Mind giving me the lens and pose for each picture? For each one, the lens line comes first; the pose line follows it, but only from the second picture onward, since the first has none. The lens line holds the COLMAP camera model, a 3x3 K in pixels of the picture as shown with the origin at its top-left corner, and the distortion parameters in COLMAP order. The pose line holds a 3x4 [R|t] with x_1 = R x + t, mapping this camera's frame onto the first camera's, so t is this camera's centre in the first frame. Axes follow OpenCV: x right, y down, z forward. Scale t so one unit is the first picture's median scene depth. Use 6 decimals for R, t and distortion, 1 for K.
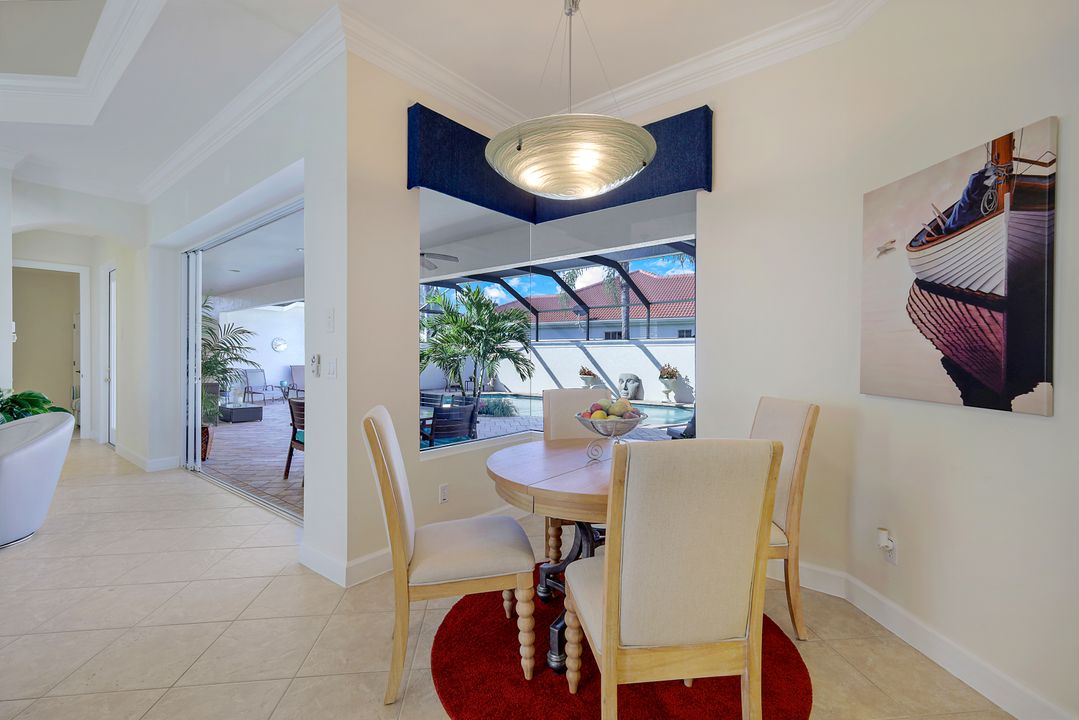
lens RADIAL K [[462.1, 0, 539.6], [0, 462.1, 361.4], [0, 0, 1]] dist [0.000363, 0.000283]
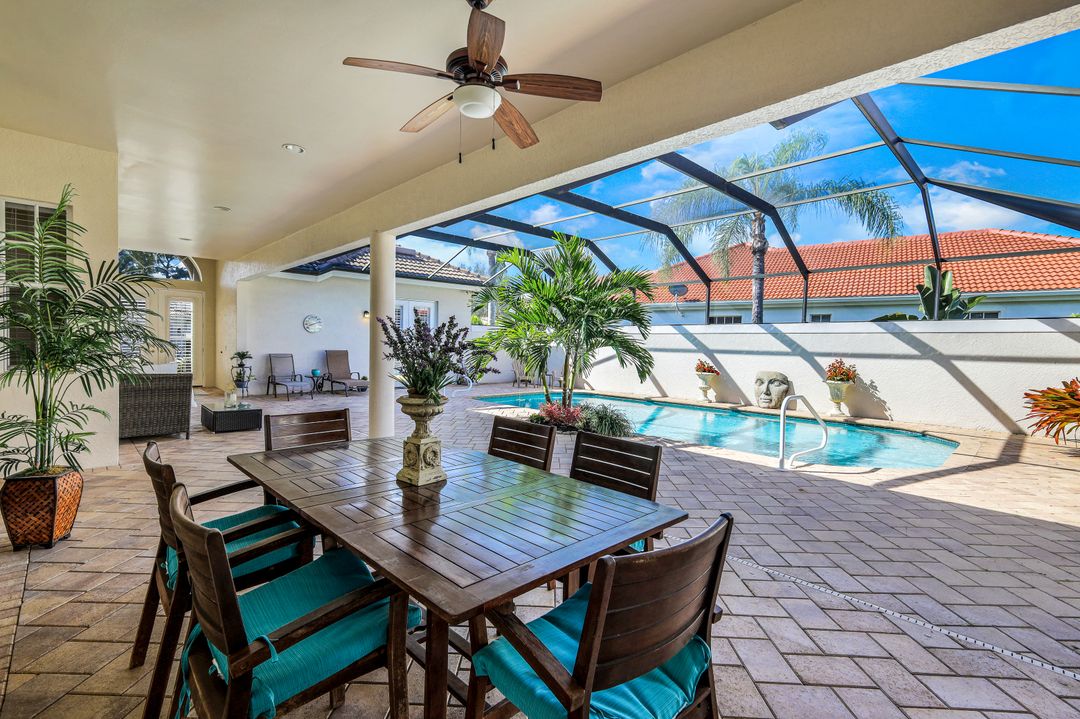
lens RADIAL K [[473.7, 0, 536.4], [0, 473.7, 368.0], [0, 0, 1]] dist [0.002567, 0.000400]
pose [[0.991600, 0.025718, -0.126758, -0.073230], [-0.021067, 0.999060, 0.037892, 0.000829], [0.127614, -0.034903, 0.991210, 0.239505]]
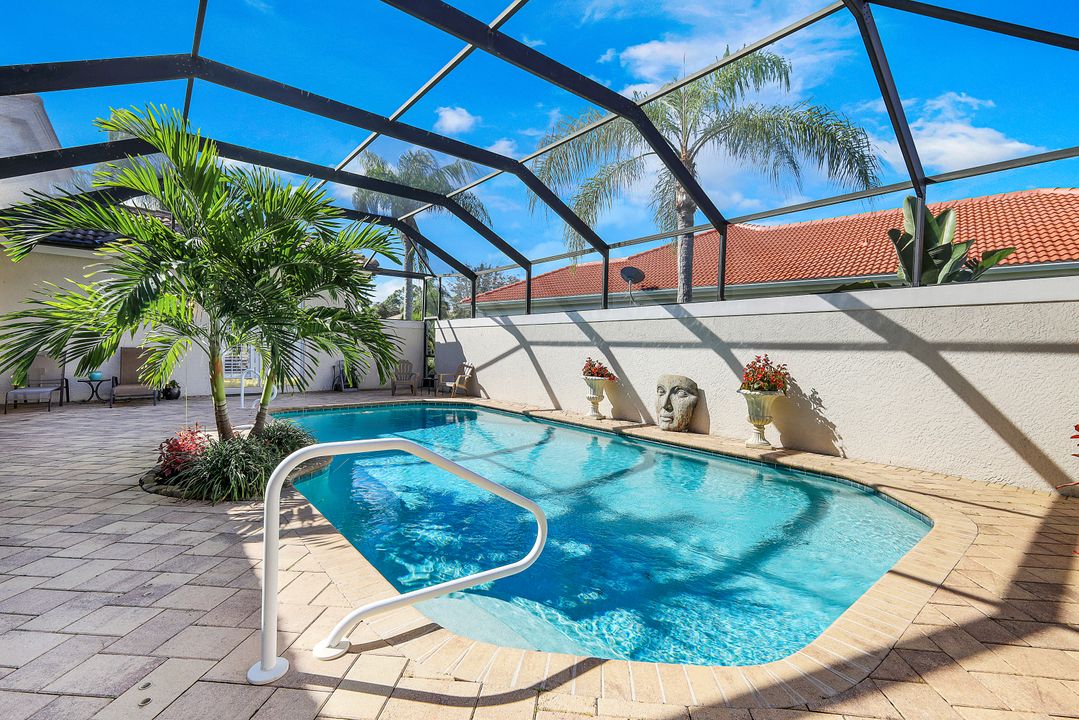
lens RADIAL K [[470.2, 0, 543.3], [0, 470.2, 355.0], [0, 0, 1]] dist [-0.000412, 0.000270]
pose [[0.979822, 0.017534, -0.199103, 0.157526], [-0.018359, 0.999829, -0.002300, 0.010171], [0.199029, 0.005909, 0.979976, 0.516554]]
